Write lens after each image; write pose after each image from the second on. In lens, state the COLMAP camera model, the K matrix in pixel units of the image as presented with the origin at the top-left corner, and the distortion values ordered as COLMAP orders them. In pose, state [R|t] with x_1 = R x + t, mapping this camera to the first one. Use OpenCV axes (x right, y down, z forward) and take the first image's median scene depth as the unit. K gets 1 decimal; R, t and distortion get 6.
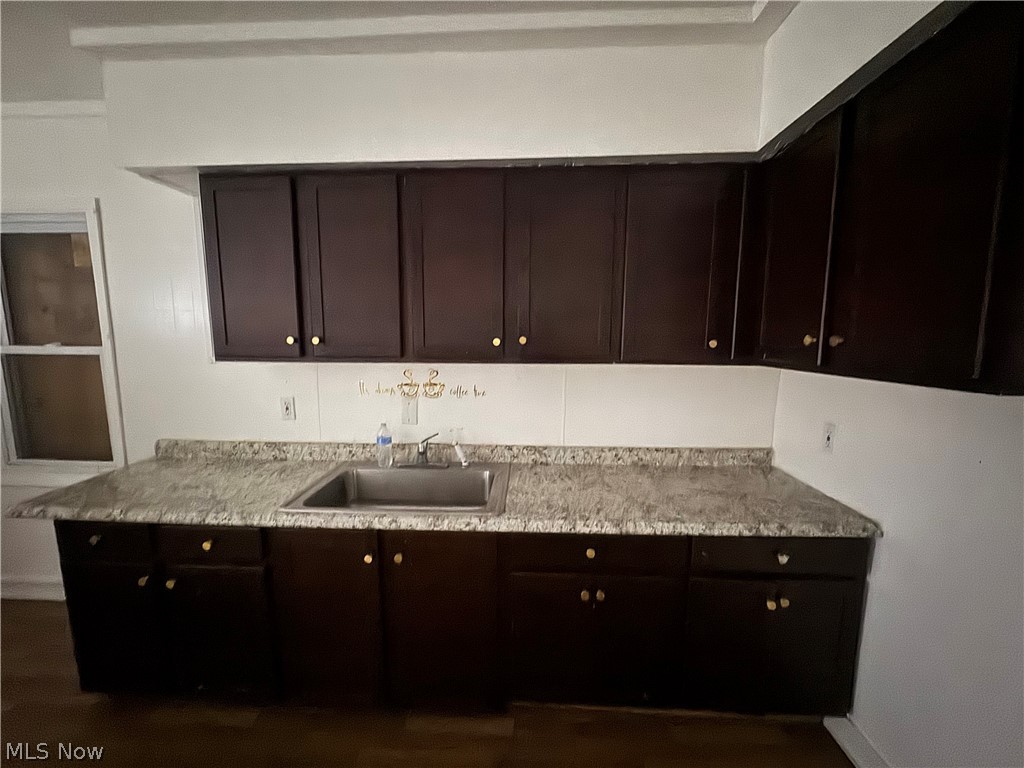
lens RADIAL K [[410.9, 0, 488.0], [0, 410.9, 381.3], [0, 0, 1]] dist [-0.001276, 0.000031]
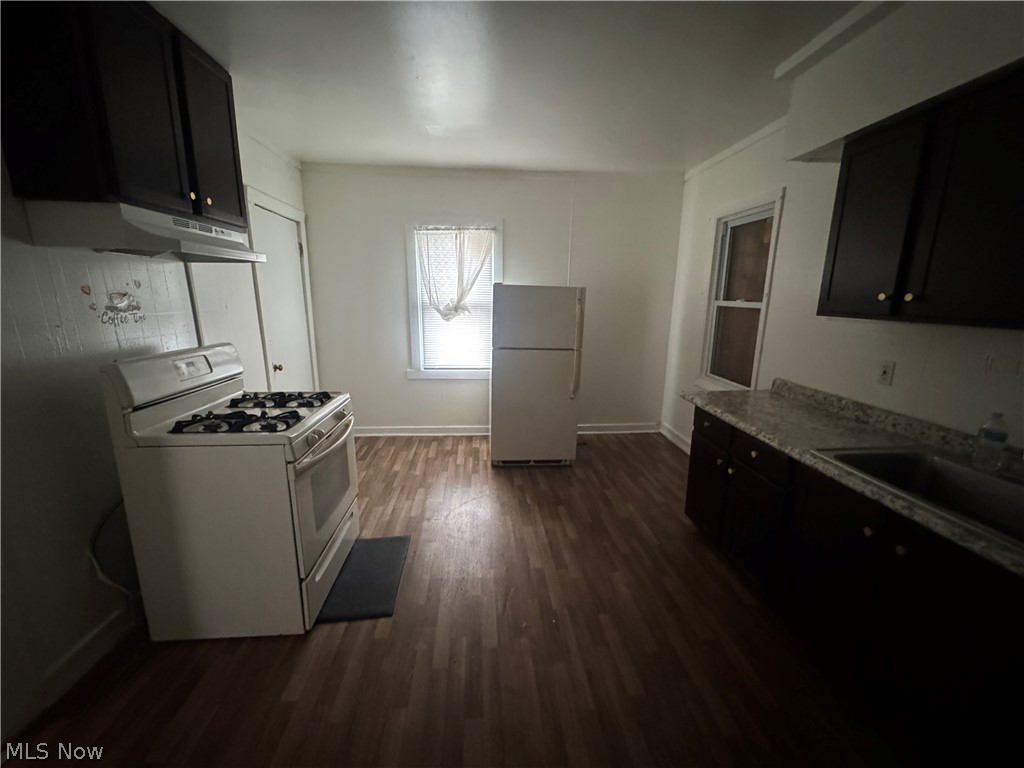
lens RADIAL K [[413.9, 0, 512.0], [0, 413.9, 384.0], [0, 0, 1]] dist [-0.001133, -0.000161]
pose [[0.122648, 0.210722, -0.969822, 0.400485], [-0.134399, 0.971724, 0.194138, 0.027704], [0.983308, 0.106532, 0.147501, 0.022564]]
